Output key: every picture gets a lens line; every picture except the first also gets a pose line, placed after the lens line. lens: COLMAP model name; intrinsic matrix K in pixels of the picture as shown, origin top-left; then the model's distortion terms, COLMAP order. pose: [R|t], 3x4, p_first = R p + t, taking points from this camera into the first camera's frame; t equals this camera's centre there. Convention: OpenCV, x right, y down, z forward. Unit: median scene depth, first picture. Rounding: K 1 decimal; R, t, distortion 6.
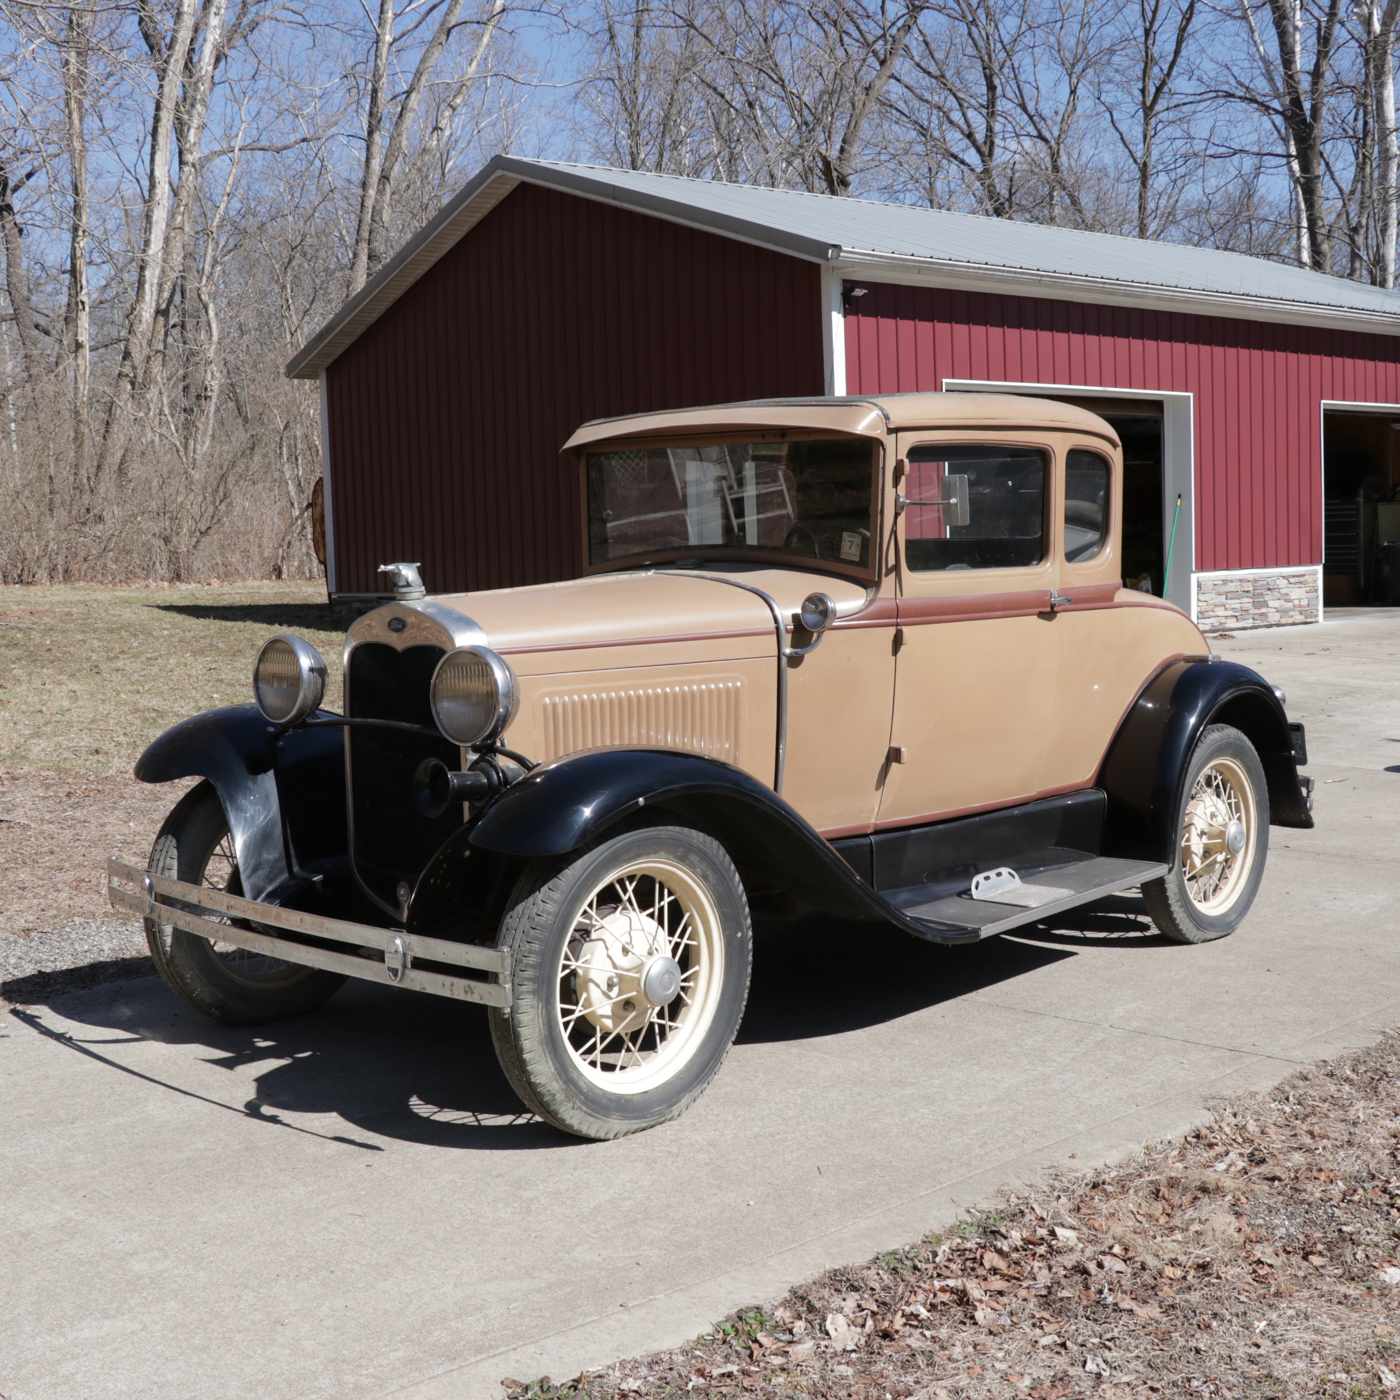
lens RADIAL K [[1815.7, 0, 692.5], [0, 1815.7, 698.9], [0, 0, 1]] dist [-0.148160, 0.000000]
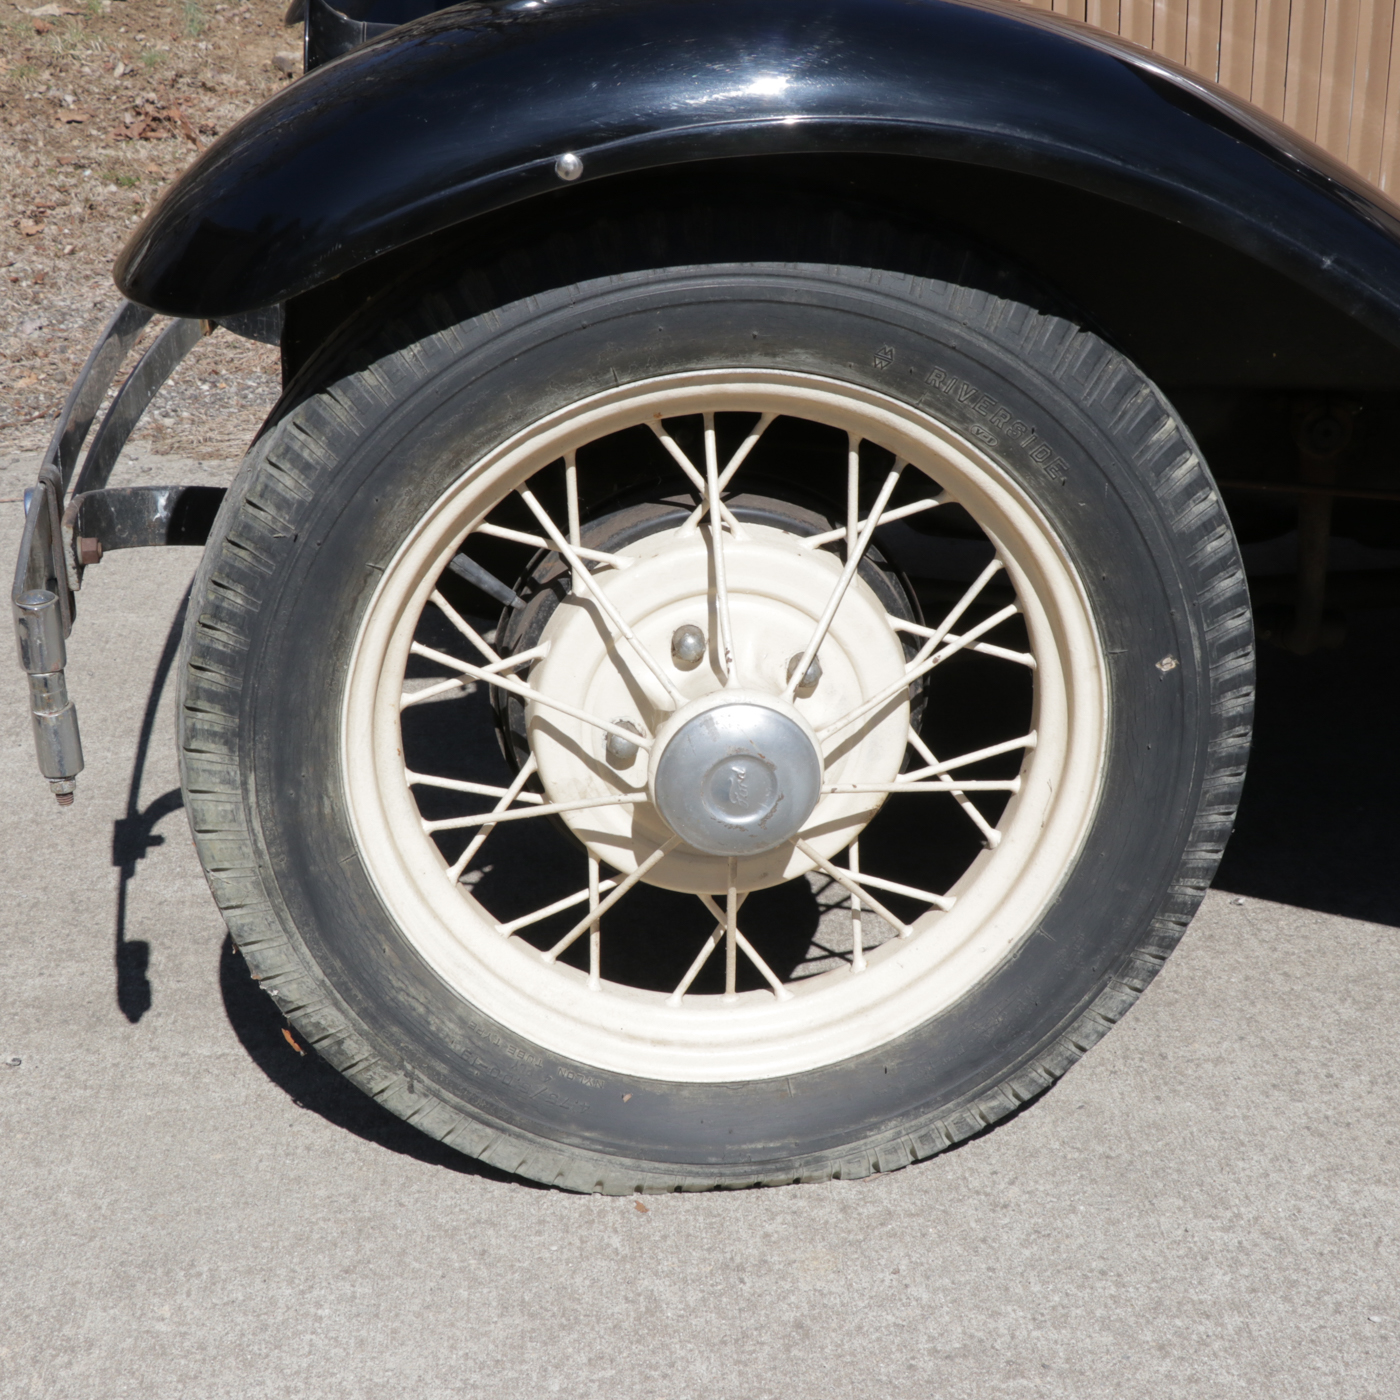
lens RADIAL K [[2460.3, 0, 694.1], [0, 2460.3, 703.9], [0, 0, 1]] dist [-0.064441, 0.000000]
pose [[0.750795, 0.231347, -0.618696, 0.198785], [-0.040053, 0.950881, 0.306956, 0.016251], [0.659319, -0.205680, 0.723183, 0.610537]]
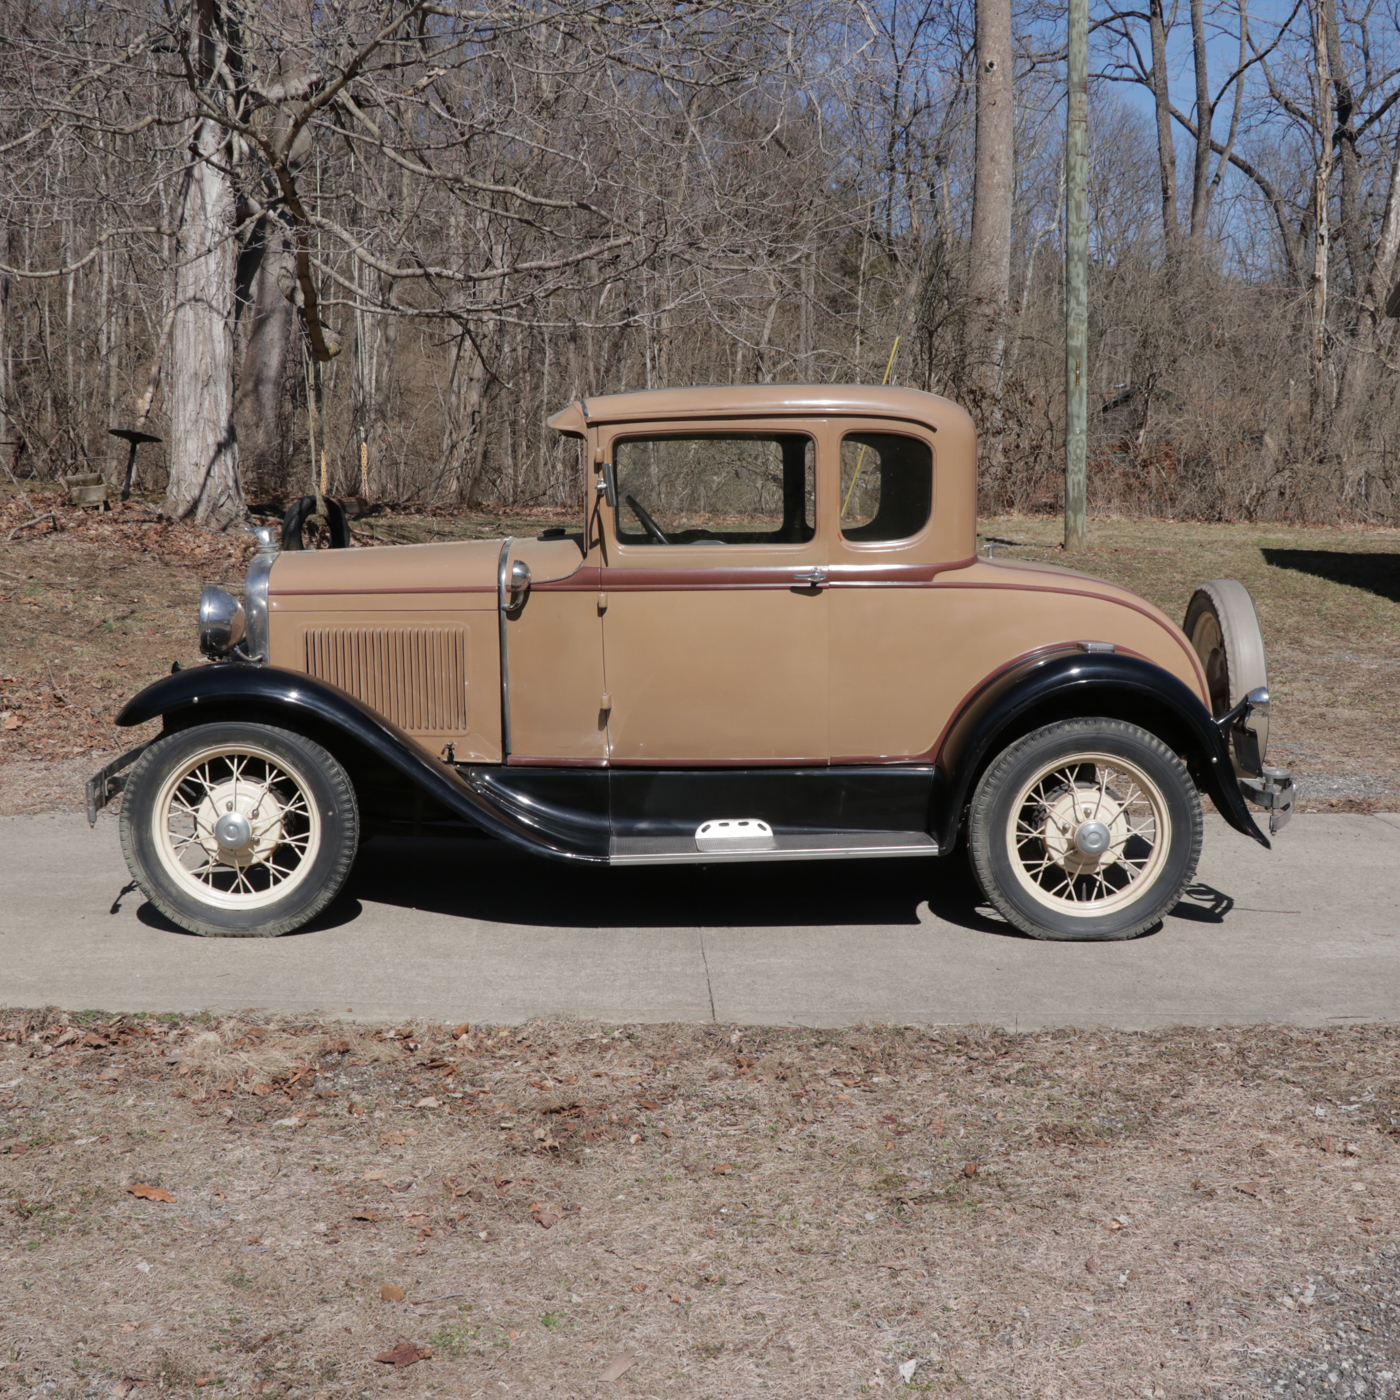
lens RADIAL K [[1910.7, 0, 701.2], [0, 1910.7, 700.6], [0, 0, 1]] dist [-0.129163, 0.000000]
pose [[0.715726, 0.095786, -0.691781, 1.089989], [-0.073482, 0.995380, 0.061797, -0.054475], [0.694504, 0.006604, 0.719458, 0.168333]]
